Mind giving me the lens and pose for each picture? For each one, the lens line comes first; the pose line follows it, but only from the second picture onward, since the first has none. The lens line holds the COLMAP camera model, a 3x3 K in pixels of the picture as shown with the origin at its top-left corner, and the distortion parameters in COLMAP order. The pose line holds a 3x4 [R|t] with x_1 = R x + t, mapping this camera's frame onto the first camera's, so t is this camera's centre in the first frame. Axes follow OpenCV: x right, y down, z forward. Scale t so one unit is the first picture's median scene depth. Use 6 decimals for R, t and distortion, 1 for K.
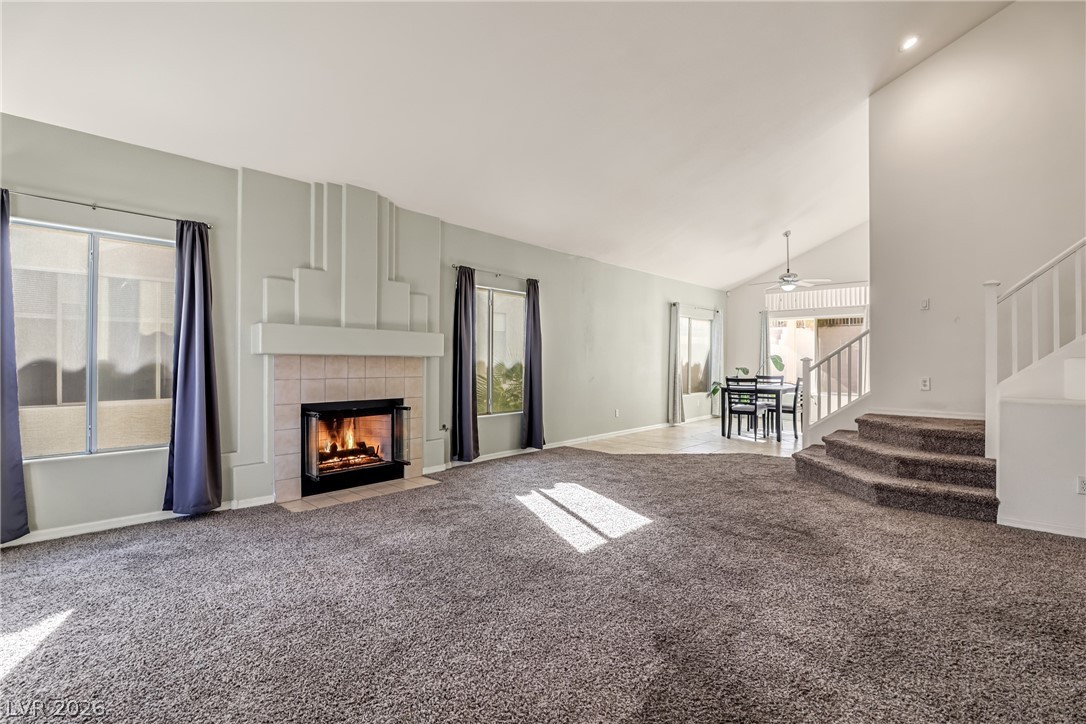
lens RADIAL K [[503.5, 0, 545.3], [0, 503.5, 360.9], [0, 0, 1]] dist [-0.003530, -0.011519]
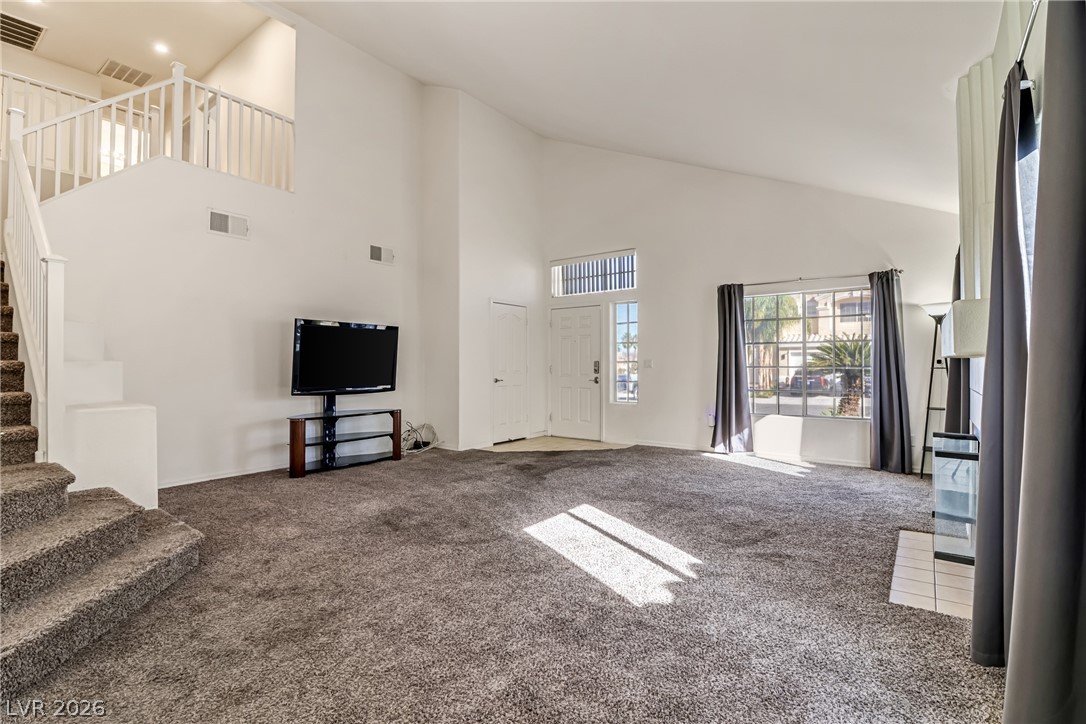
lens RADIAL K [[502.1, 0, 539.2], [0, 502.1, 361.4], [0, 0, 1]] dist [-0.009709, -0.000951]
pose [[-0.996038, -0.001670, -0.088911, 0.116033], [-0.001046, 0.999975, -0.007058, -0.000361], [0.088921, -0.006937, -0.996015, 0.850707]]
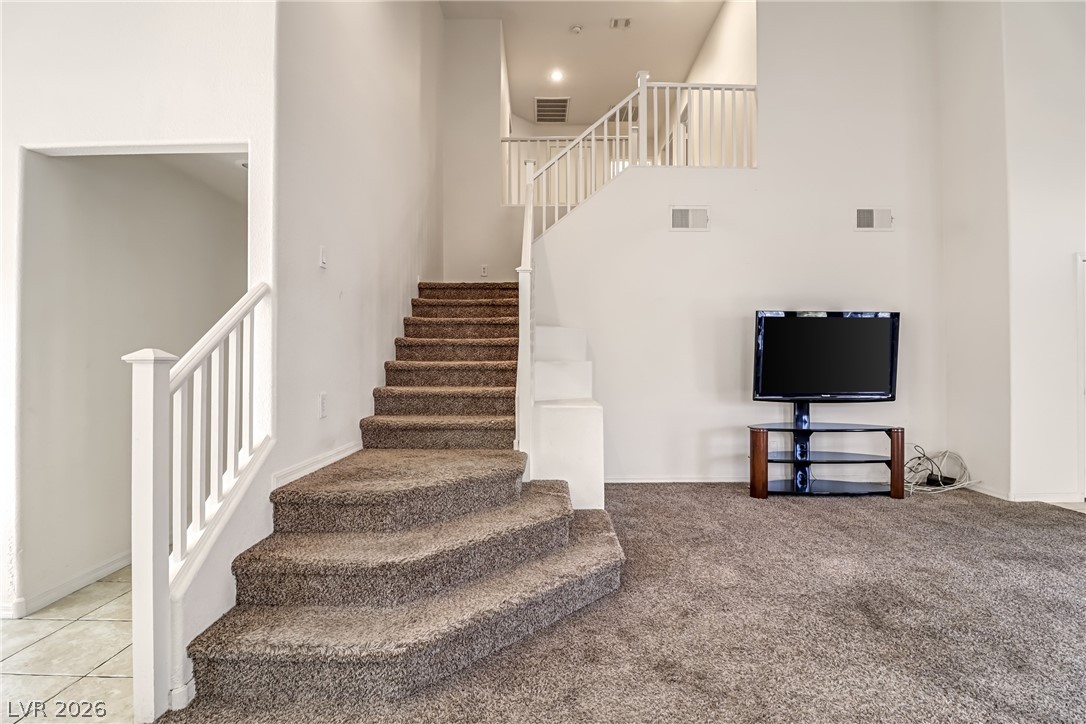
lens RADIAL K [[503.5, 0, 545.3], [0, 503.5, 360.9], [0, 0, 1]] dist [-0.003530, -0.011519]
pose [[-0.679448, 0.003316, 0.733717, 0.122892], [-0.003726, 0.999961, -0.007970, 0.000490], [-0.733715, -0.008149, -0.679409, 0.730496]]
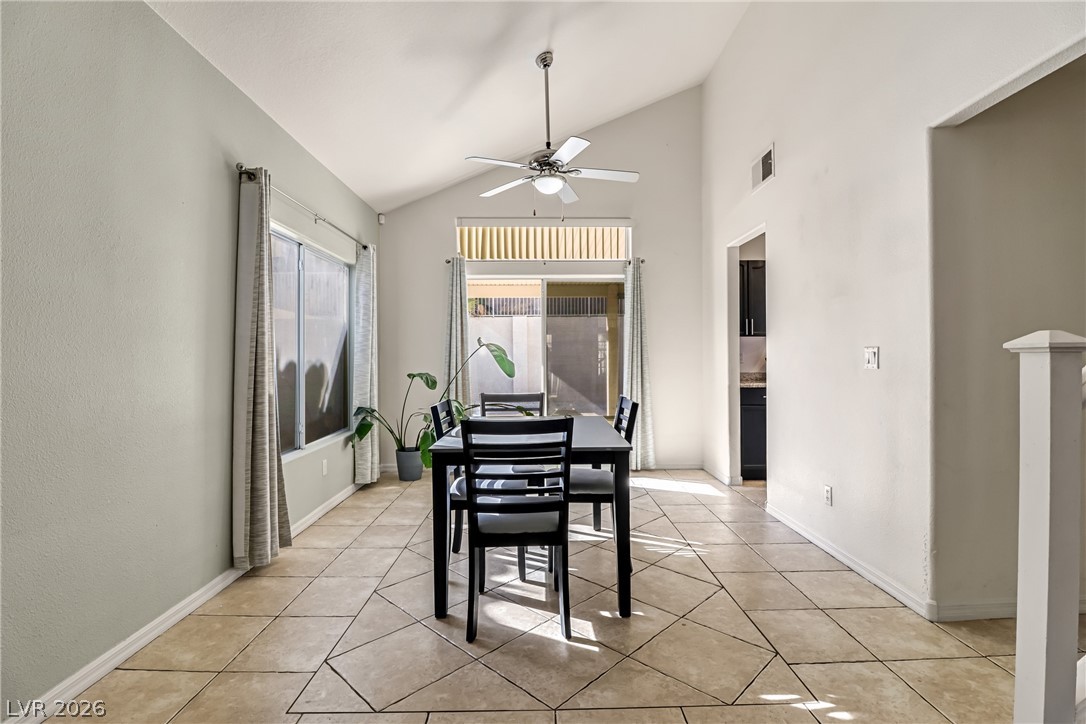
lens RADIAL K [[503.5, 0, 545.3], [0, 503.5, 360.9], [0, 0, 1]] dist [-0.003530, -0.011519]
pose [[0.724571, -0.008404, 0.689149, 0.188982], [0.006708, 0.999964, 0.005142, 0.000993], [-0.689168, 0.000898, 0.724601, 0.708856]]
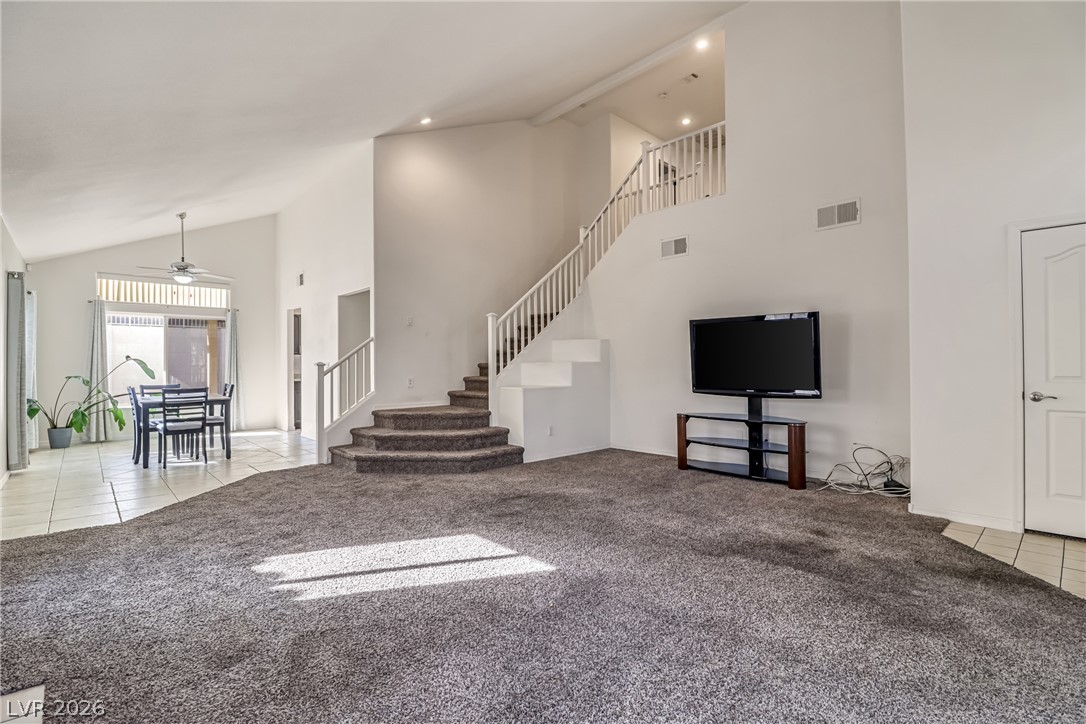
lens RADIAL K [[503.5, 0, 545.3], [0, 503.5, 360.9], [0, 0, 1]] dist [-0.003530, -0.011519]
pose [[0.075556, 0.002197, 0.997139, -0.318142], [0.005110, 0.999984, -0.002591, -0.003398], [-0.997129, 0.005291, 0.075543, 0.337536]]
